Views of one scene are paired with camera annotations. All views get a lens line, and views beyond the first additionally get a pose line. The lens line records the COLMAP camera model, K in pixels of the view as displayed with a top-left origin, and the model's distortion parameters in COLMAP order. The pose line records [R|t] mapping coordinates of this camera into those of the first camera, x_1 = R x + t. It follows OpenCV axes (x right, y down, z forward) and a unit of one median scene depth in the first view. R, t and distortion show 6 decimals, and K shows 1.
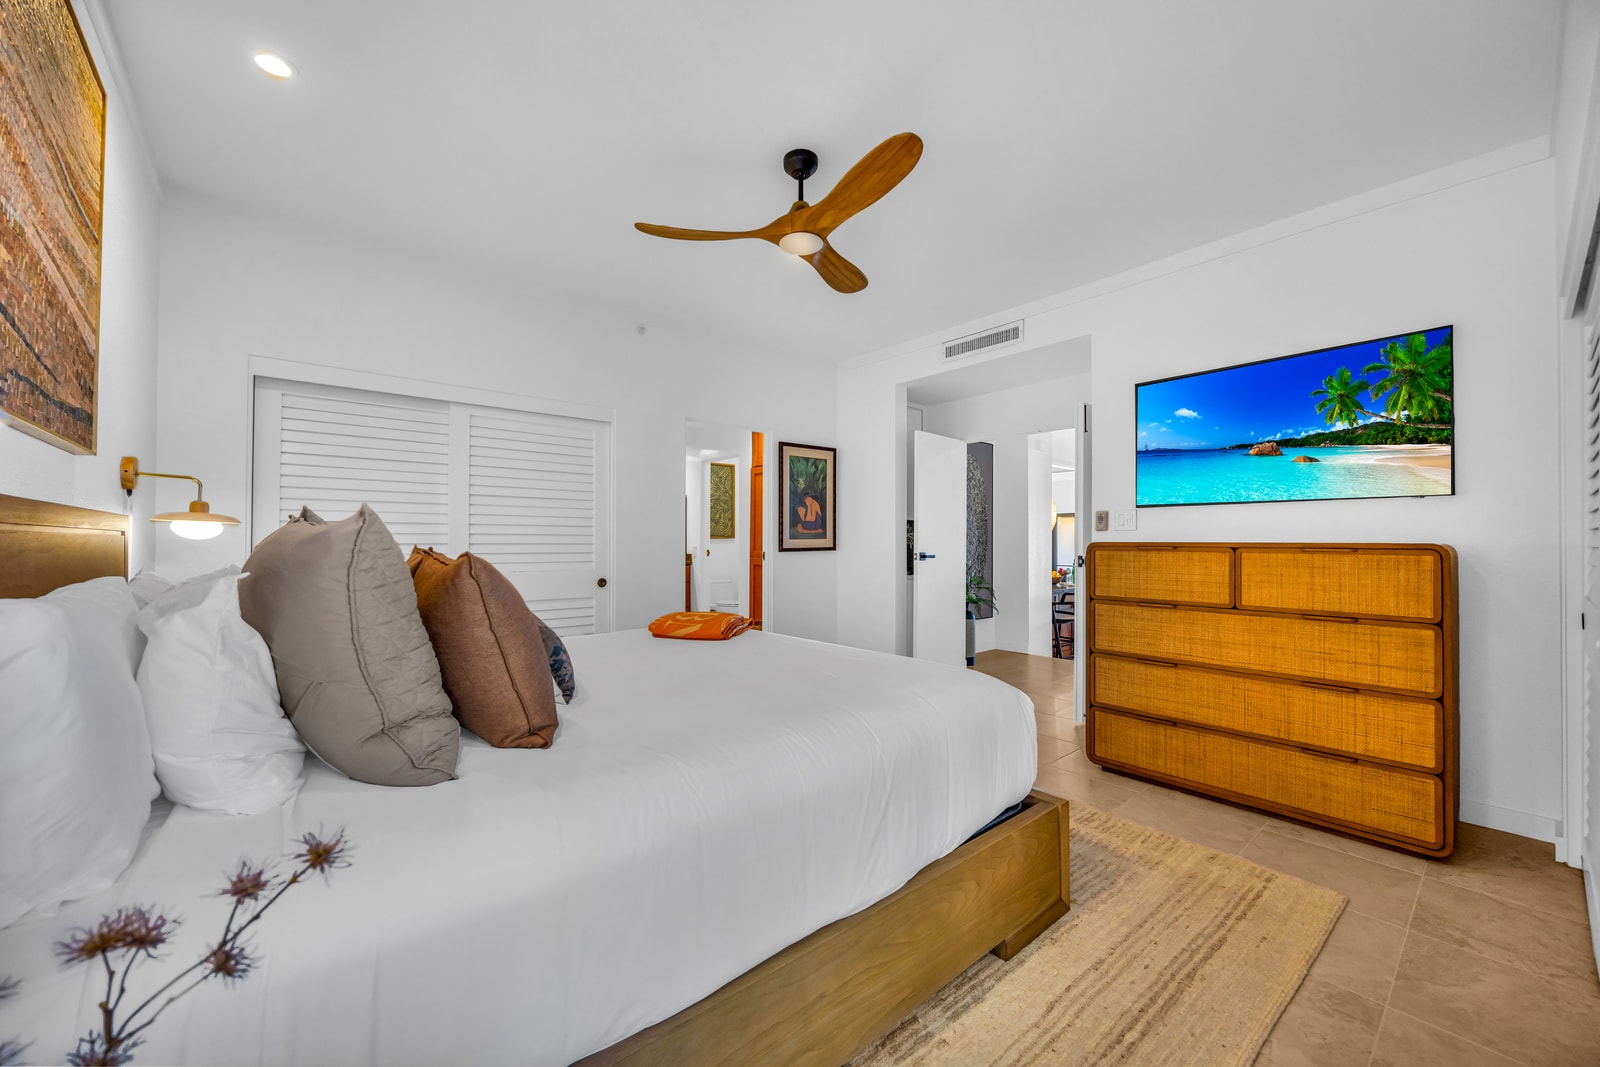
lens RADIAL K [[606.4, 0, 800.0], [0, 606.4, 533.5], [0, 0, 1]] dist [0.000141, 0.000031]
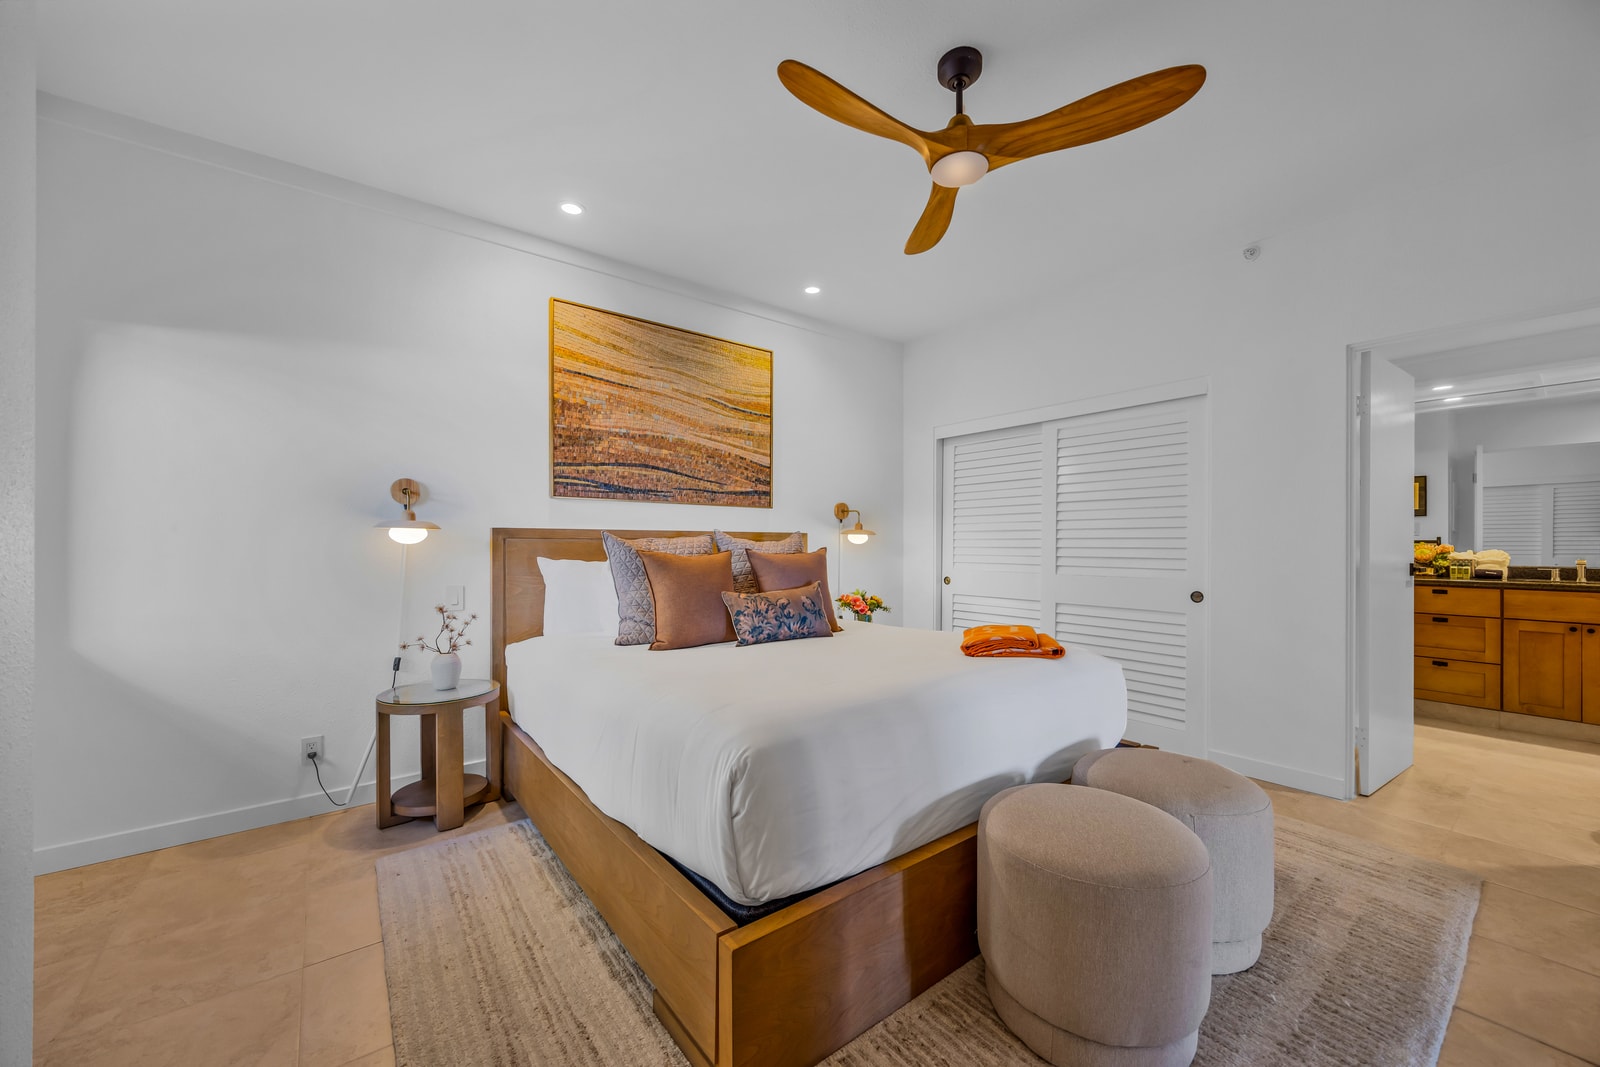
lens RADIAL K [[612.8, 0, 802.9], [0, 612.8, 544.3], [0, 0, 1]] dist [-0.001768, -0.000152]
pose [[-0.039413, -0.002772, -0.999219, 0.803032], [0.013741, 0.999900, -0.003315, 0.012363], [0.999128, -0.013861, -0.039371, 0.819043]]
